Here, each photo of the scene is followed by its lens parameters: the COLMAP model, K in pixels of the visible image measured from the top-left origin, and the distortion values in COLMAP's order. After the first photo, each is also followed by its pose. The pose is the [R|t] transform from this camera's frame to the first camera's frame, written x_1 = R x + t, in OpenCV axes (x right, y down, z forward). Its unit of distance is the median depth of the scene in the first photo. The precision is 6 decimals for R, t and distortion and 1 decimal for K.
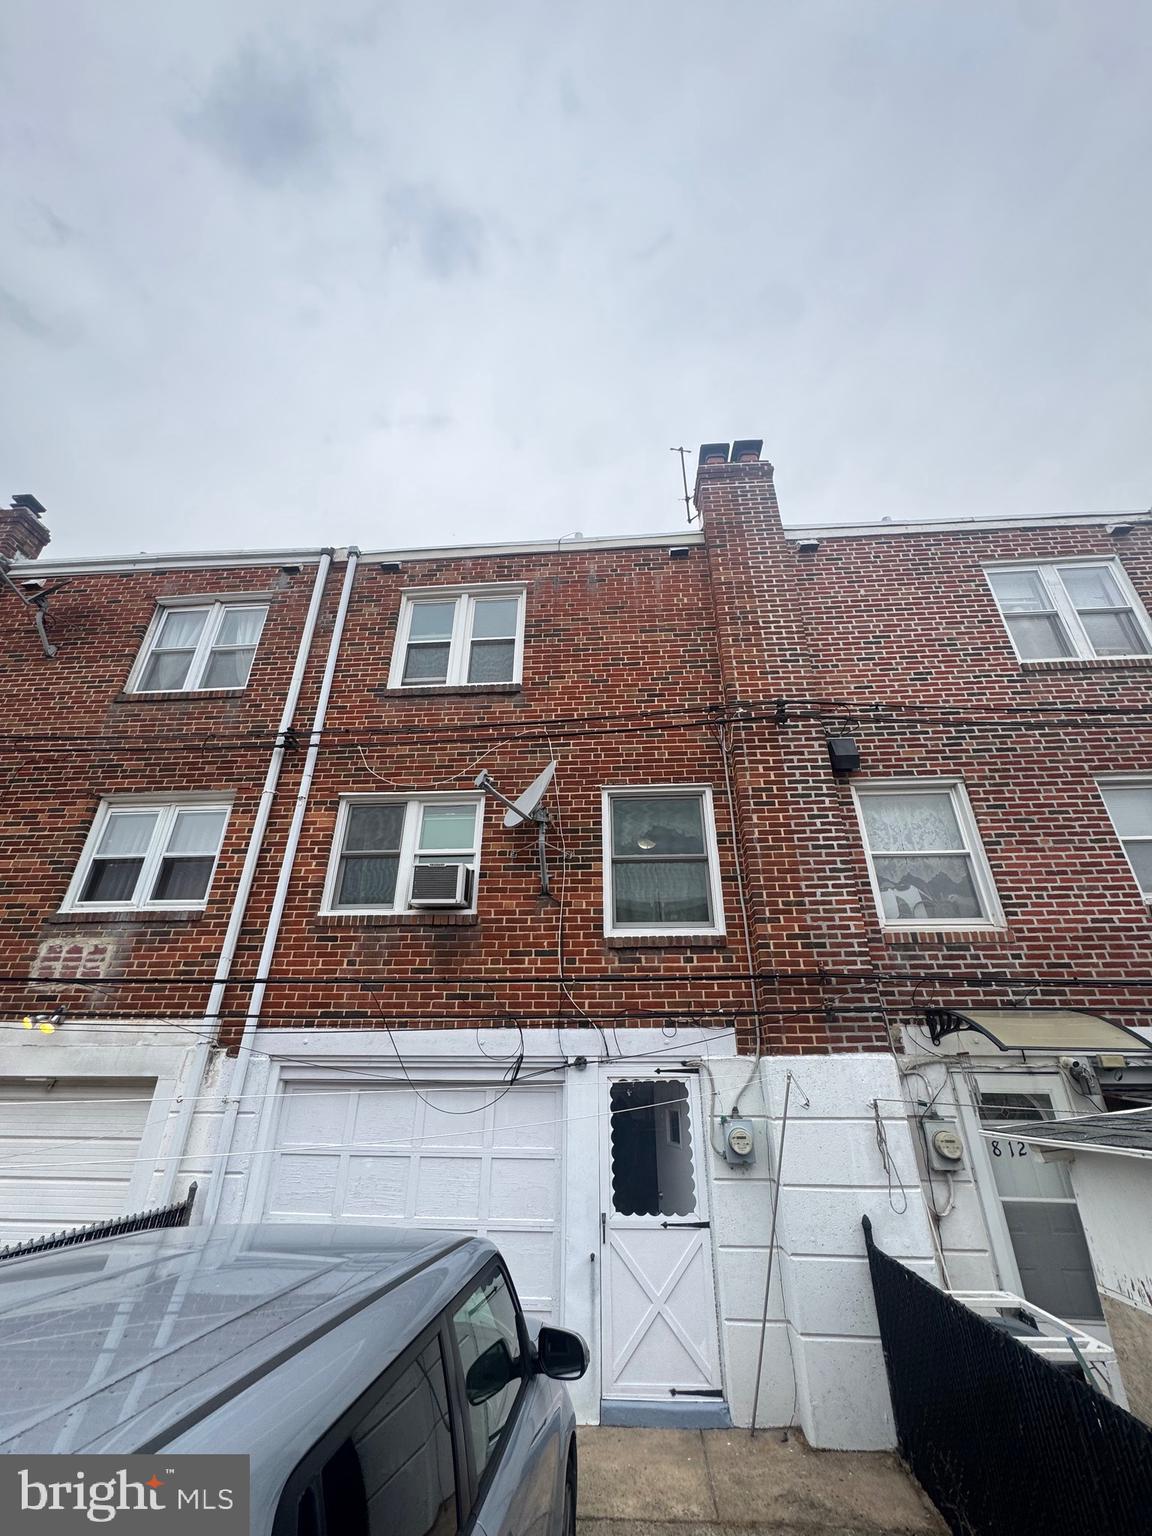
lens RADIAL K [[613.2, 0, 576.6], [0, 613.2, 768.6], [0, 0, 1]] dist [-0.005571, 0.000957]
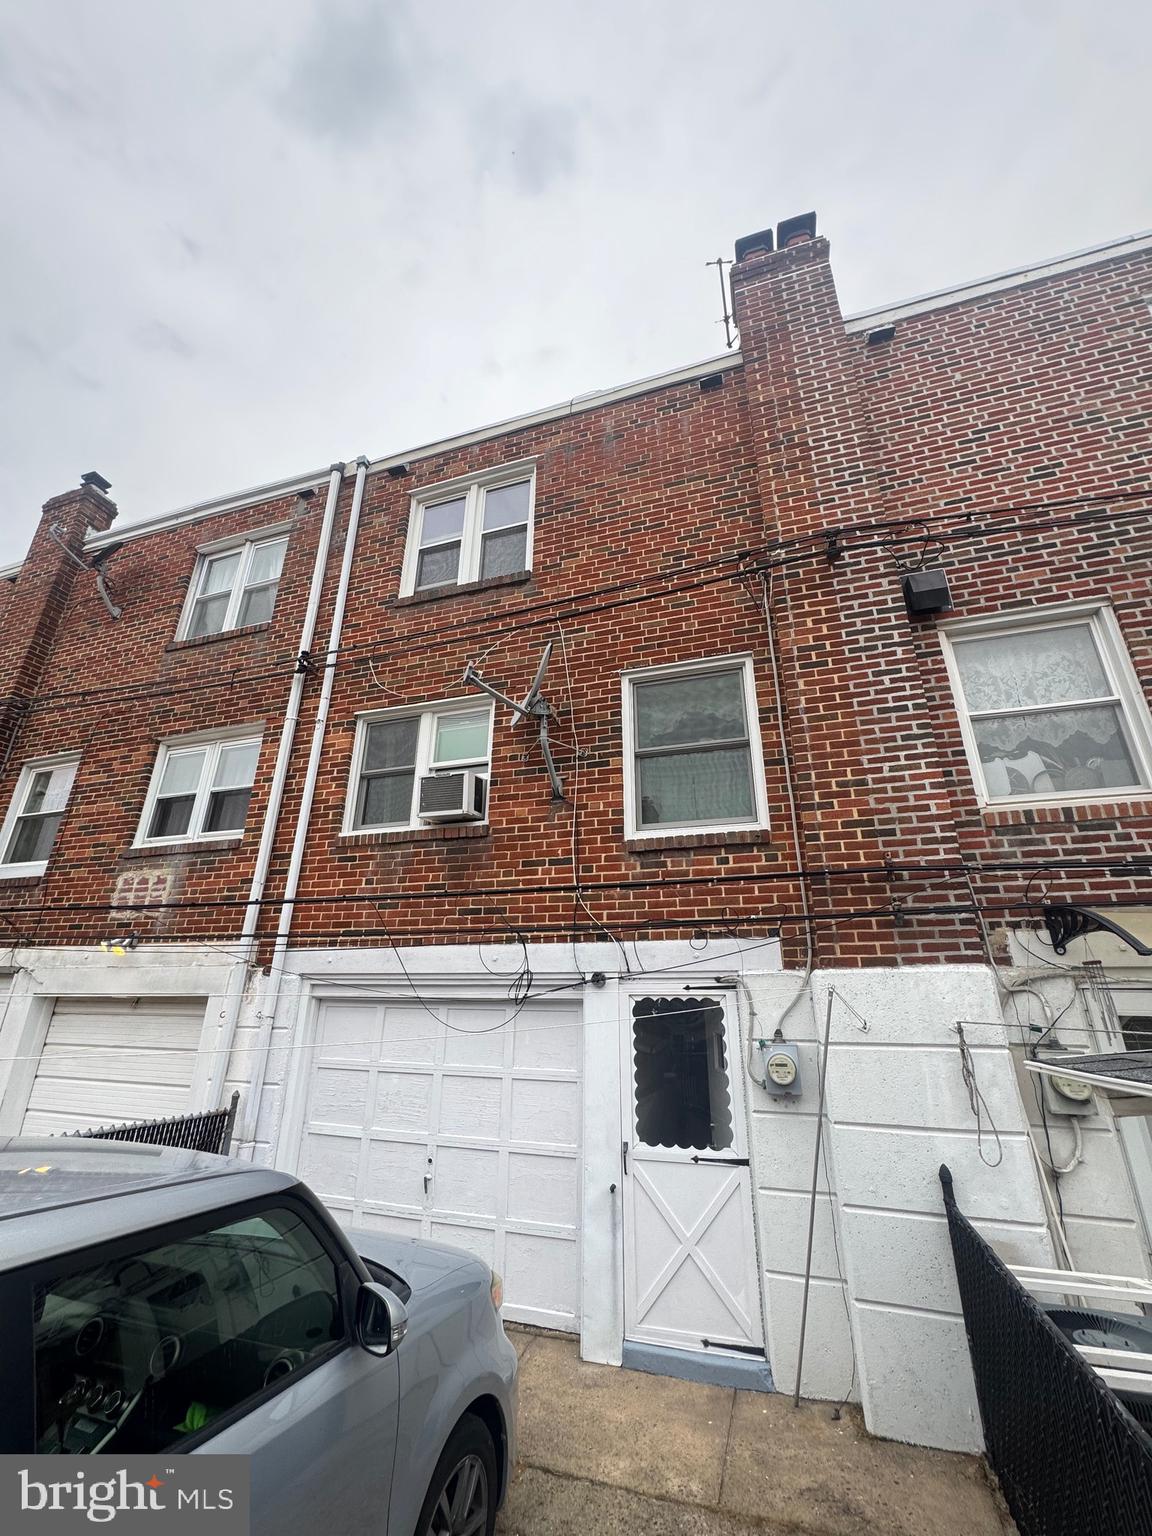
lens RADIAL K [[613.2, 0, 576.0], [0, 613.2, 767.8], [0, 0, 1]] dist [-0.005571, 0.000957]
pose [[0.969714, -0.082762, -0.229795, 0.184292], [0.104405, 0.991010, 0.083664, 0.092977], [0.220805, -0.105121, 0.969636, 0.155392]]
